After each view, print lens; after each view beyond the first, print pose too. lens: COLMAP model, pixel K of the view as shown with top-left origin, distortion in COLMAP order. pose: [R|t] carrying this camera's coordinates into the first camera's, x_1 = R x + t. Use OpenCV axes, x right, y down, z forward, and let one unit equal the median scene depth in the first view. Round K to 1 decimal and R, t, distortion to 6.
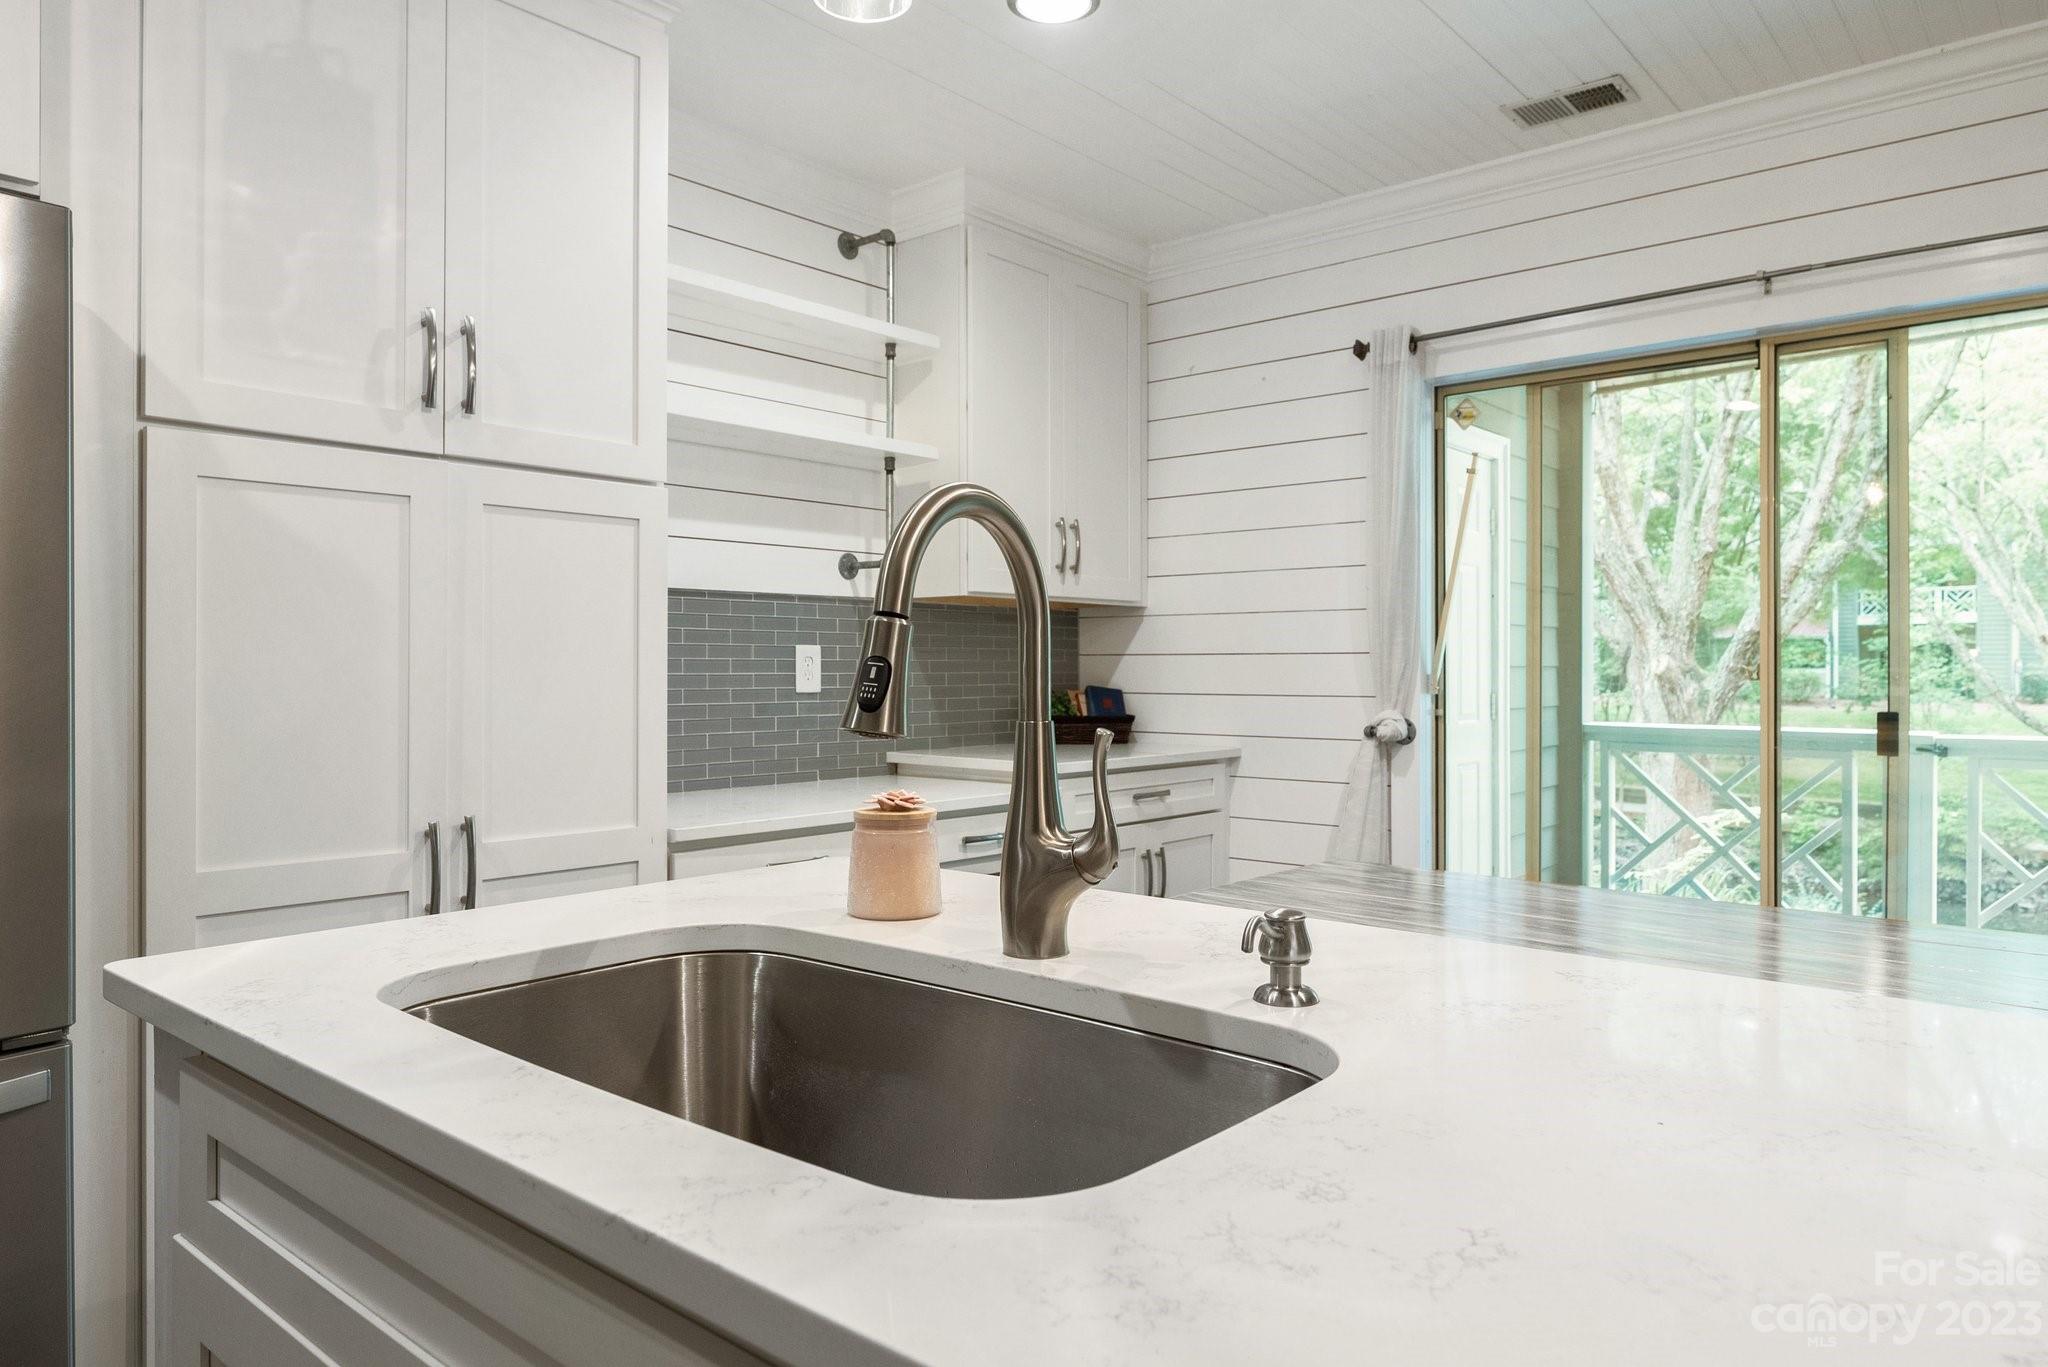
lens RADIAL K [[1340.8, 0, 1022.8], [0, 1340.8, 680.2], [0, 0, 1]] dist [-0.000018, -0.000182]
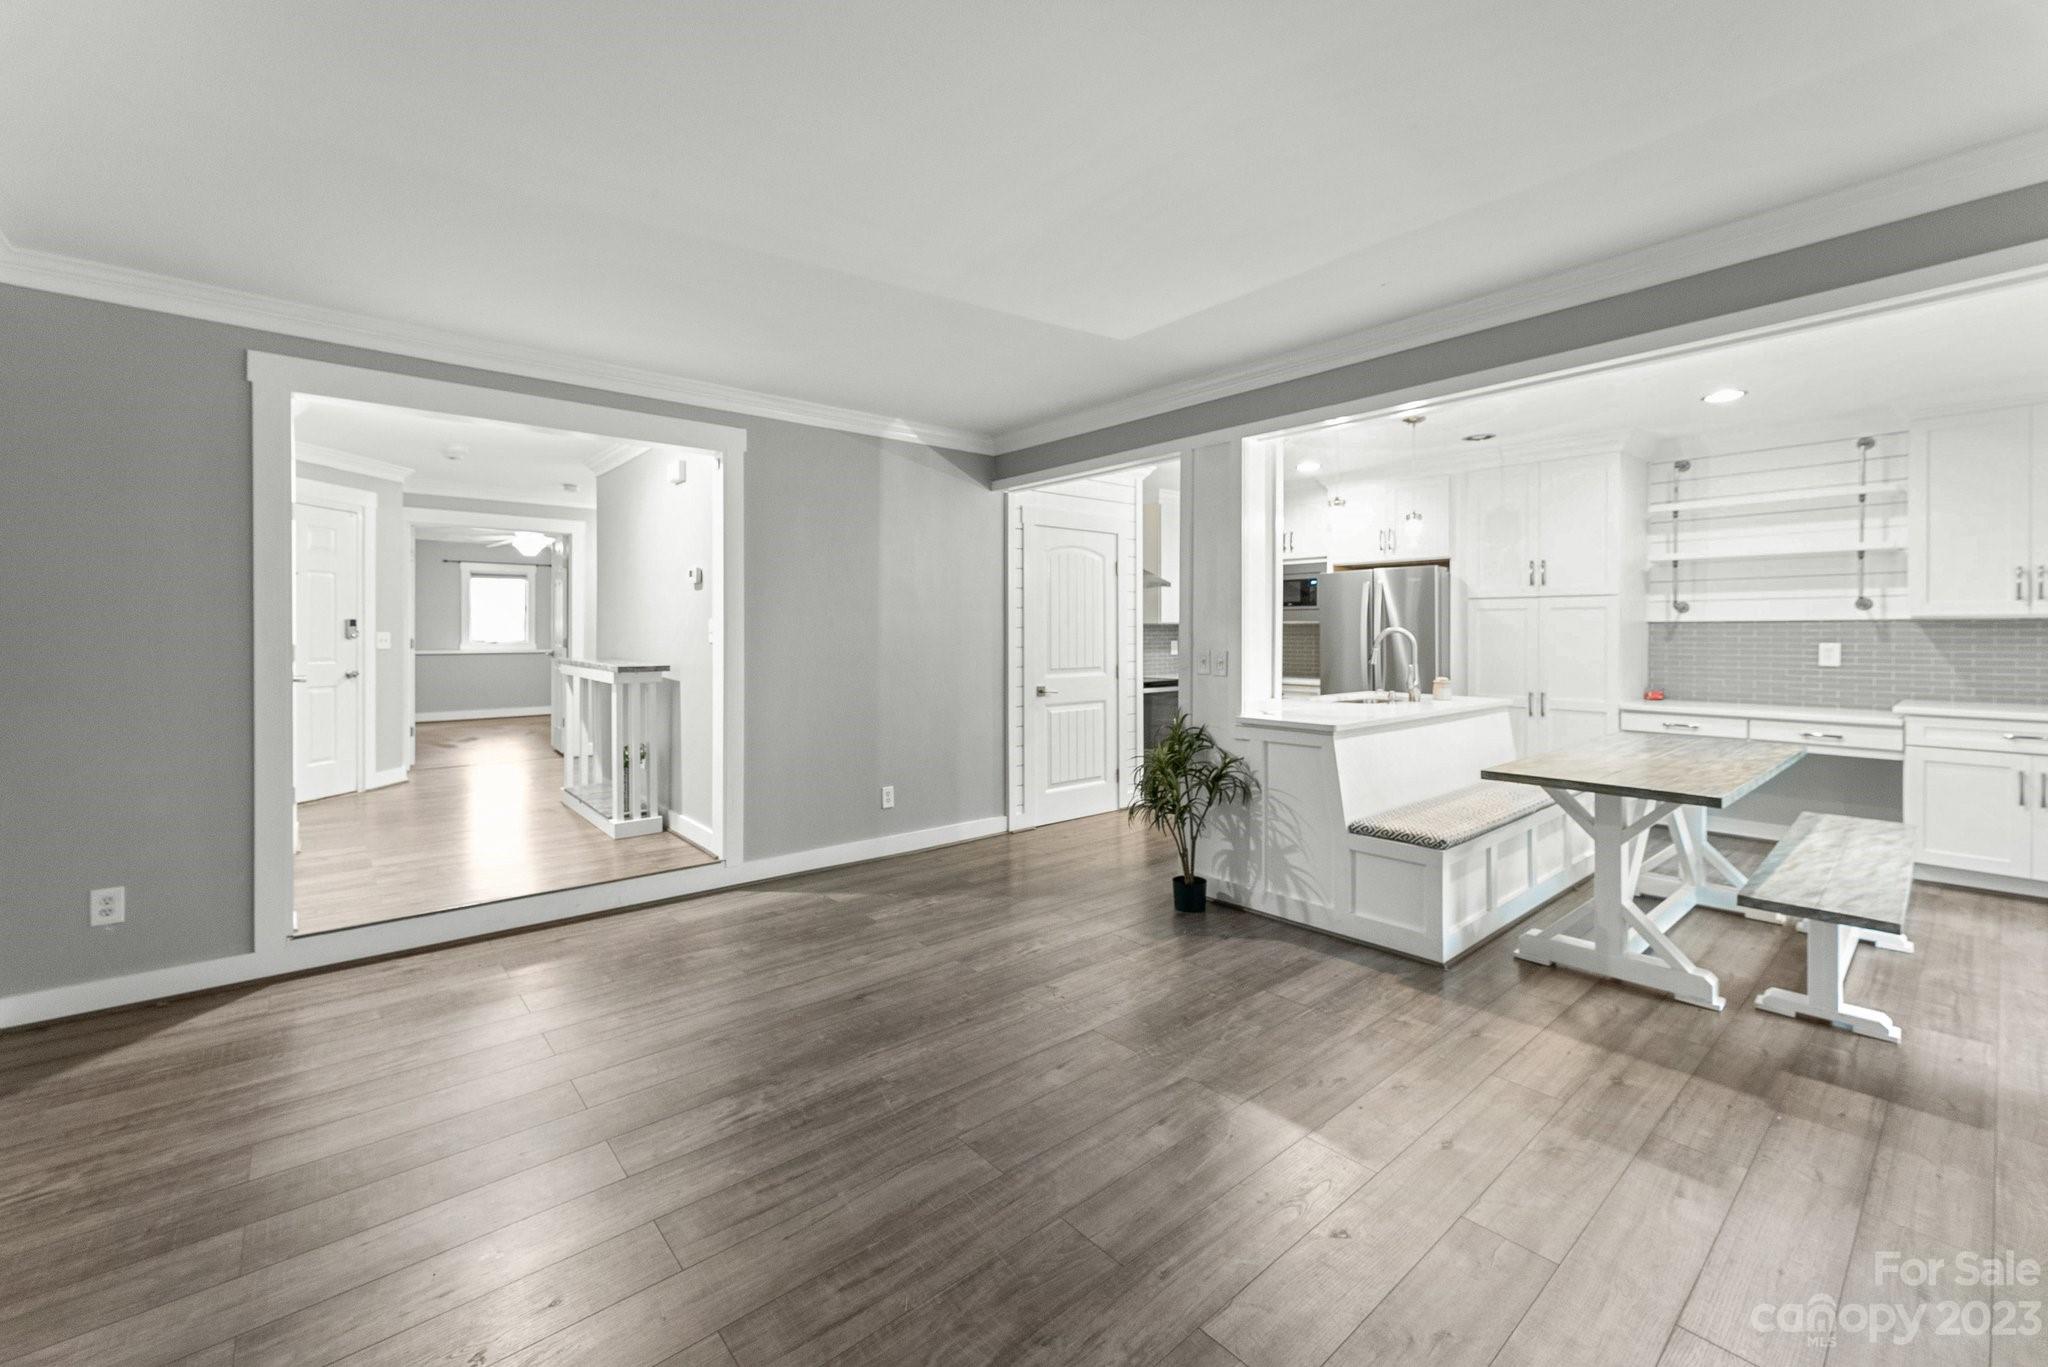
lens RADIAL K [[839.4, 0, 1019.5], [0, 839.4, 634.4], [0, 0, 1]] dist [0.001326, 0.000048]
pose [[-0.147805, 0.007768, -0.988986, 1.349928], [-0.006002, 0.999944, 0.008751, -0.044547], [0.988998, 0.007229, -0.147750, -0.068909]]
